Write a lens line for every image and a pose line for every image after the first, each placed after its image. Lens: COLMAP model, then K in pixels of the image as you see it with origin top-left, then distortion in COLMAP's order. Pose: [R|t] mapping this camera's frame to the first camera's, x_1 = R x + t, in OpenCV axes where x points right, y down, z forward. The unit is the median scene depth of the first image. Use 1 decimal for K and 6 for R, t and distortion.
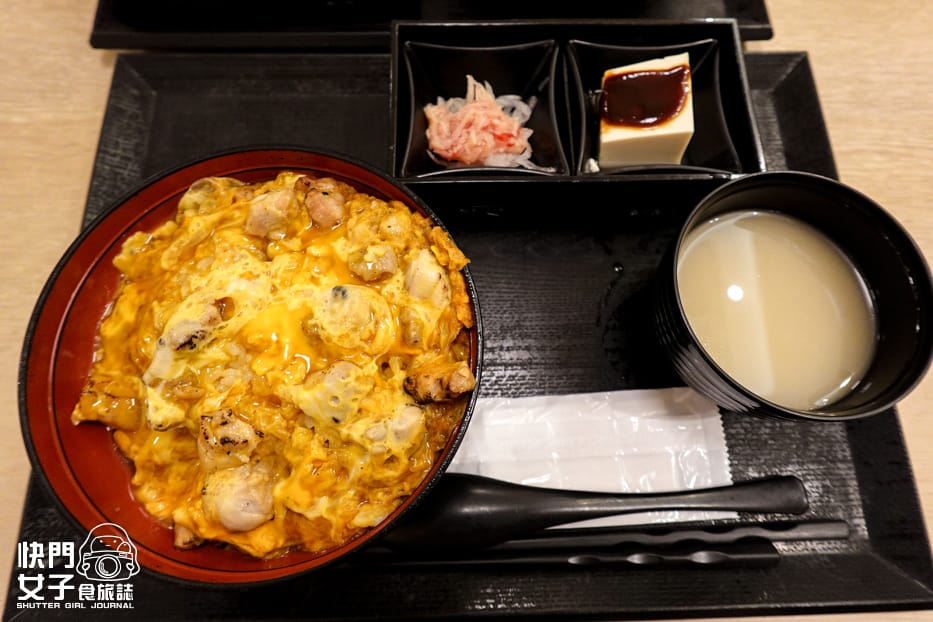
lens RADIAL K [[508.9, 0, 465.5], [0, 508.9, 309.3], [0, 0, 1]] dist [-0.003111, 0.000355]
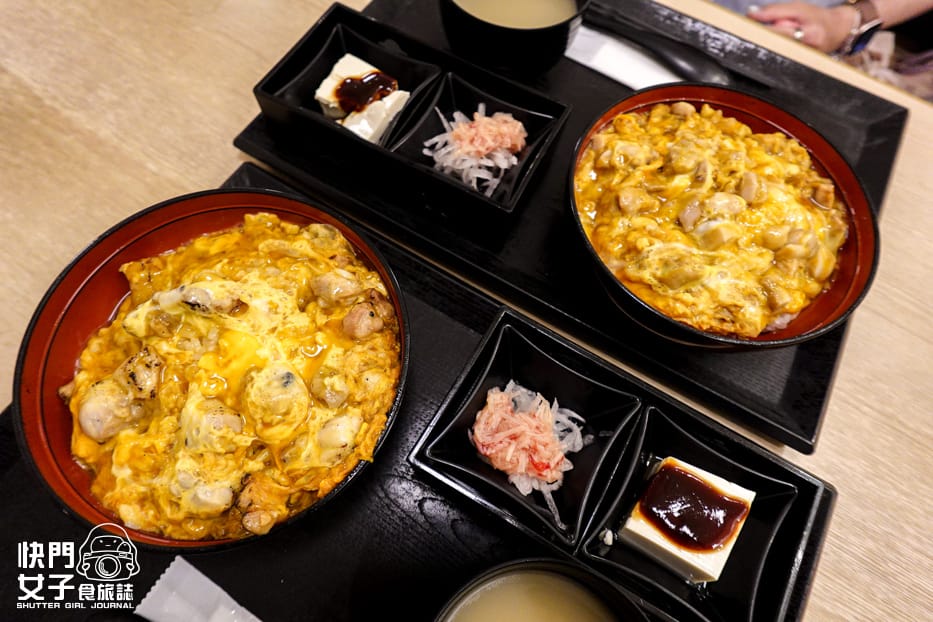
lens RADIAL K [[508.9, 0, 464.7], [0, 508.9, 308.7], [0, 0, 1]] dist [-0.003111, 0.000355]
pose [[0.544167, 0.780366, -0.308078, 0.198226], [-0.818120, 0.574937, 0.011256, -0.460733], [0.185909, 0.245920, 0.951295, -0.056933]]
